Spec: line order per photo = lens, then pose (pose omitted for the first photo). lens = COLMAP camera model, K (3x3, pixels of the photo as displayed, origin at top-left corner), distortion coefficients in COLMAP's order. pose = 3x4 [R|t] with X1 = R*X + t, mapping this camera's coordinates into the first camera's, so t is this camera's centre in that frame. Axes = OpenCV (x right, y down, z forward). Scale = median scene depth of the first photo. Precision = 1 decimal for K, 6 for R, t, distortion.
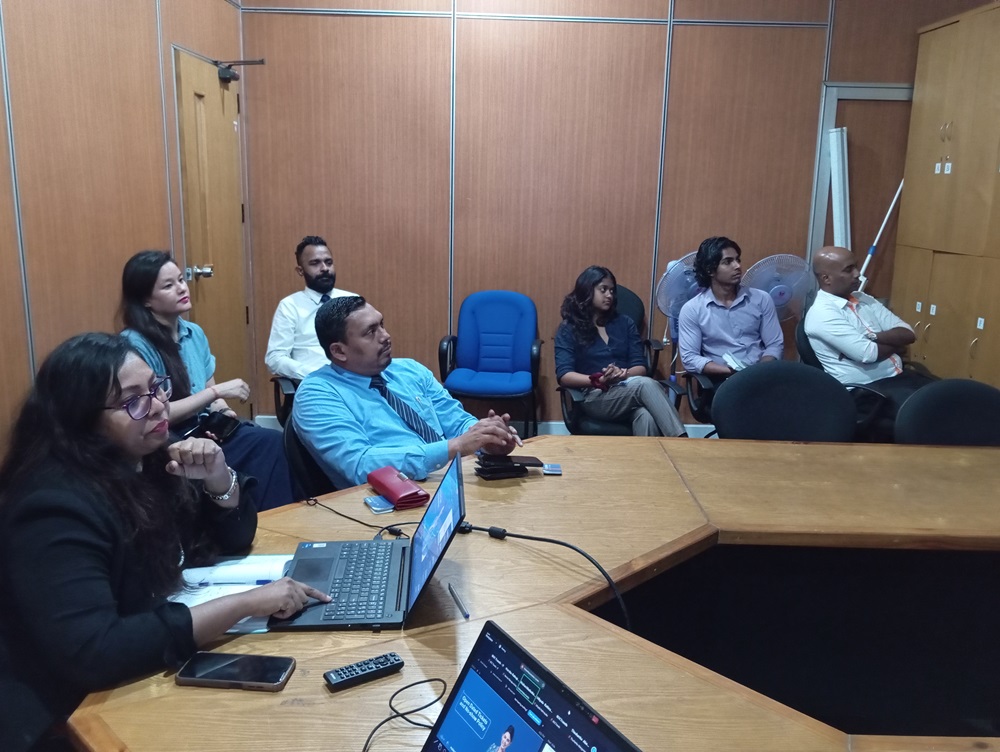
lens RADIAL K [[847.2, 0, 498.8], [0, 847.2, 372.3], [0, 0, 1]] dist [0.036023, -0.073772]
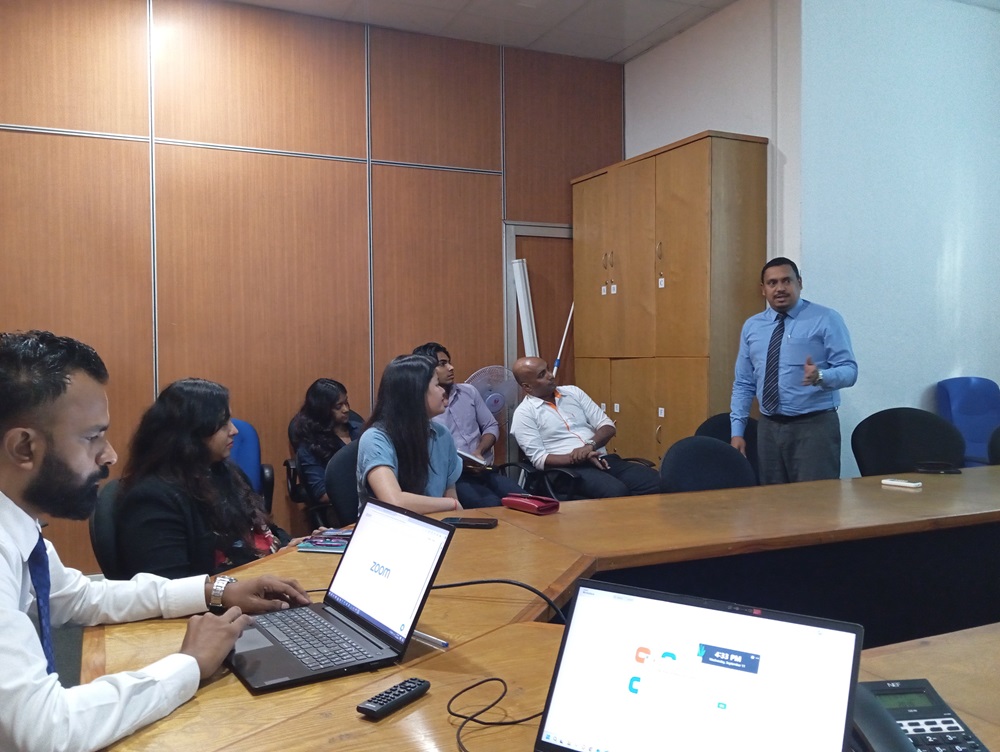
lens RADIAL K [[847.2, 0, 497.5], [0, 847.2, 377.4], [0, 0, 1]] dist [0.036023, -0.073772]
pose [[0.910534, -0.038803, 0.411609, -0.104490], [0.110203, 0.982344, -0.151178, 0.039306], [-0.398475, 0.183014, 0.898734, 0.013651]]
